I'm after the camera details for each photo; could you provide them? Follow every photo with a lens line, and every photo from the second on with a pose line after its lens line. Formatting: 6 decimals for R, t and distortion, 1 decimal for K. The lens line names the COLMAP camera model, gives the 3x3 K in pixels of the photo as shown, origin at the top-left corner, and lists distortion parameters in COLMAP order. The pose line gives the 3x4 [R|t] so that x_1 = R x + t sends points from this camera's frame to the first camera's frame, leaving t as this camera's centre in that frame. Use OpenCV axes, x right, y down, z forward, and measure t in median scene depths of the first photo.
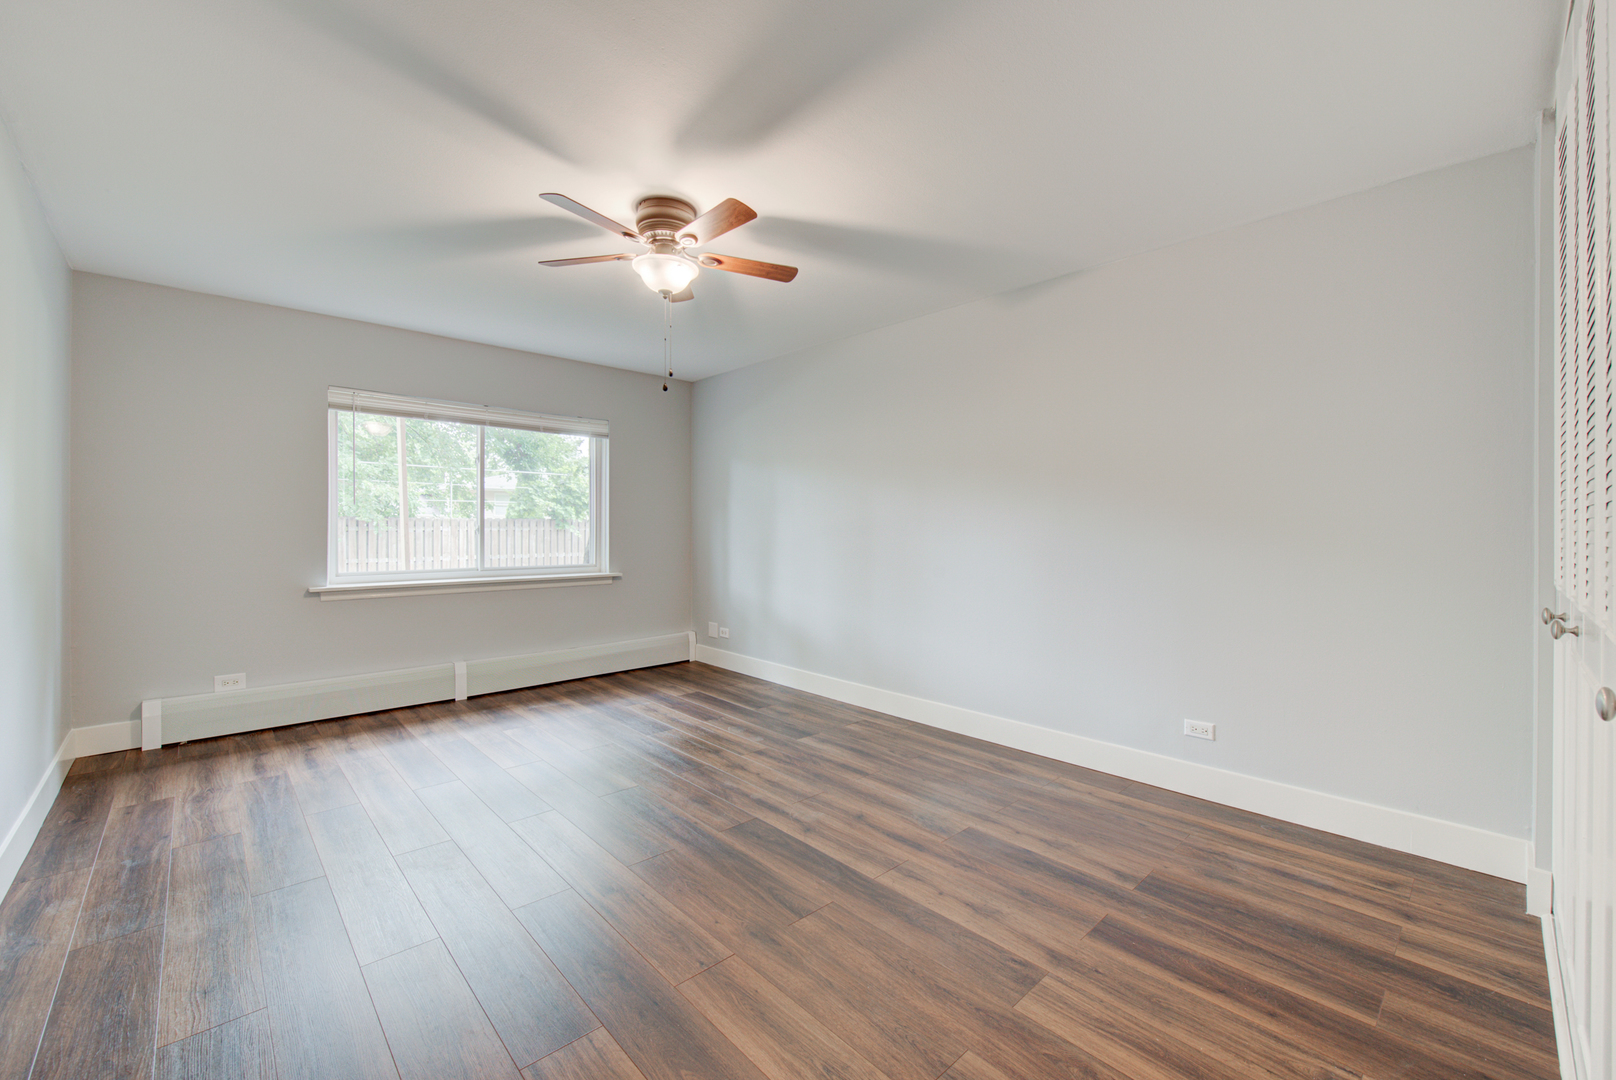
lens RADIAL K [[653.3, 0, 802.6], [0, 653.3, 527.5], [0, 0, 1]] dist [0.000930, -0.000633]
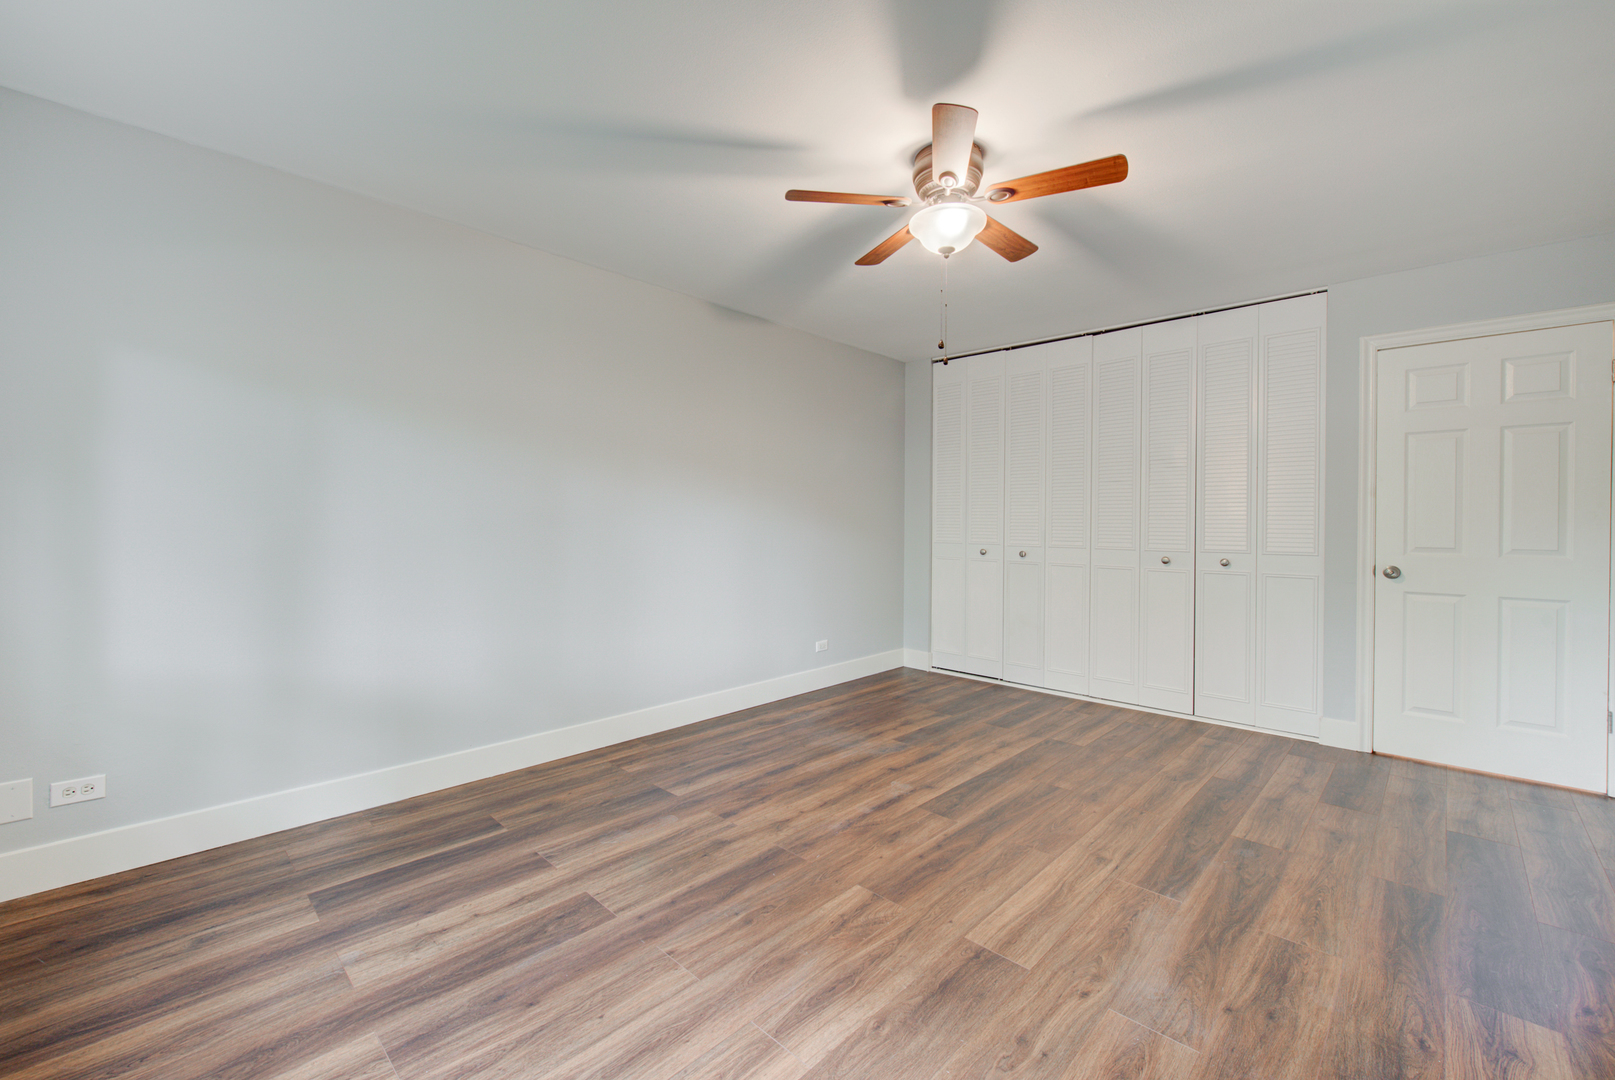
lens RADIAL K [[652.9, 0, 802.1], [0, 652.9, 527.5], [0, 0, 1]] dist [0.000930, -0.000633]
pose [[-0.040250, -0.018973, 0.999009, -0.917570], [-0.006738, 0.999802, 0.018717, -0.006541], [-0.999167, -0.005978, -0.040370, 1.051171]]
